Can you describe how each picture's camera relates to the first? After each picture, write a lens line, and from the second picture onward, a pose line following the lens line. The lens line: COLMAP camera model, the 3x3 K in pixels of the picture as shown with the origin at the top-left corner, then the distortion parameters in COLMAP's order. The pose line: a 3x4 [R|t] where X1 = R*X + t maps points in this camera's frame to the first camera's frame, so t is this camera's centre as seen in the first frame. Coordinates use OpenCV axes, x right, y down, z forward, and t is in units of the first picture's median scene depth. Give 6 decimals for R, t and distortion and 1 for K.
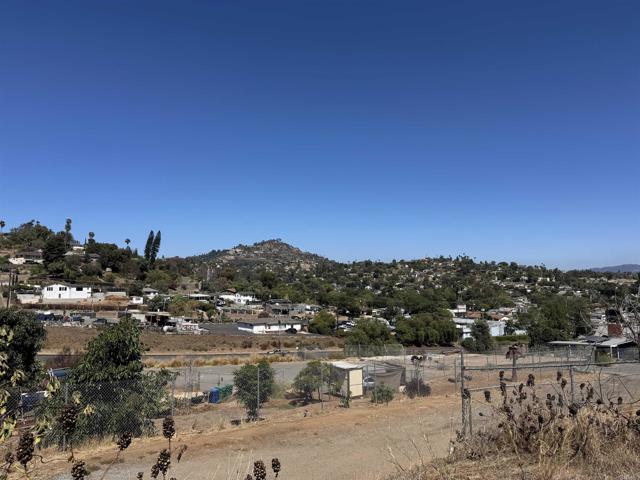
lens RADIAL K [[449.3, 0, 323.9], [0, 449.3, 239.2], [0, 0, 1]] dist [0.020617, -0.015791]
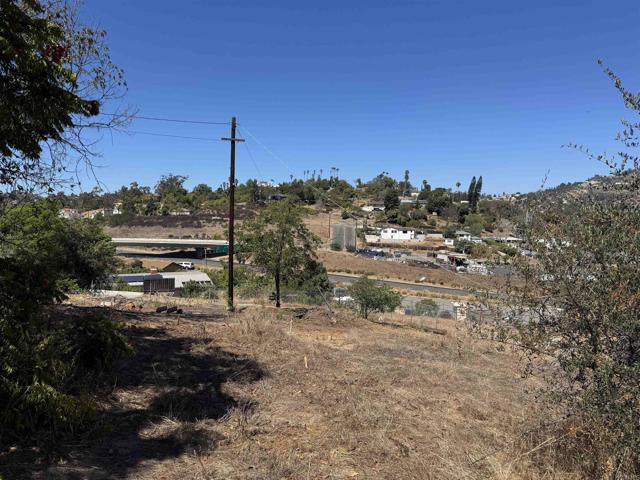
lens RADIAL K [[449.3, 0, 331.2], [0, 449.3, 236.6], [0, 0, 1]] dist [0.020617, -0.015791]
pose [[0.757421, 0.039526, -0.651730, 0.128264], [0.049790, 0.991763, 0.118013, -0.035827], [0.651026, -0.121835, 0.749214, -0.101336]]
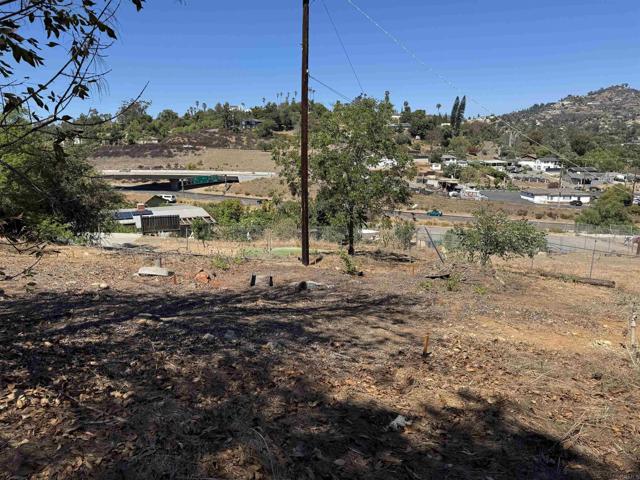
lens RADIAL K [[449.3, 0, 329.4], [0, 449.3, 248.4], [0, 0, 1]] dist [0.020617, -0.015791]
pose [[0.794298, 0.133427, -0.592696, 0.082154], [0.064812, 0.951407, 0.301037, -0.031076], [0.604062, -0.277527, 0.747053, -0.090557]]
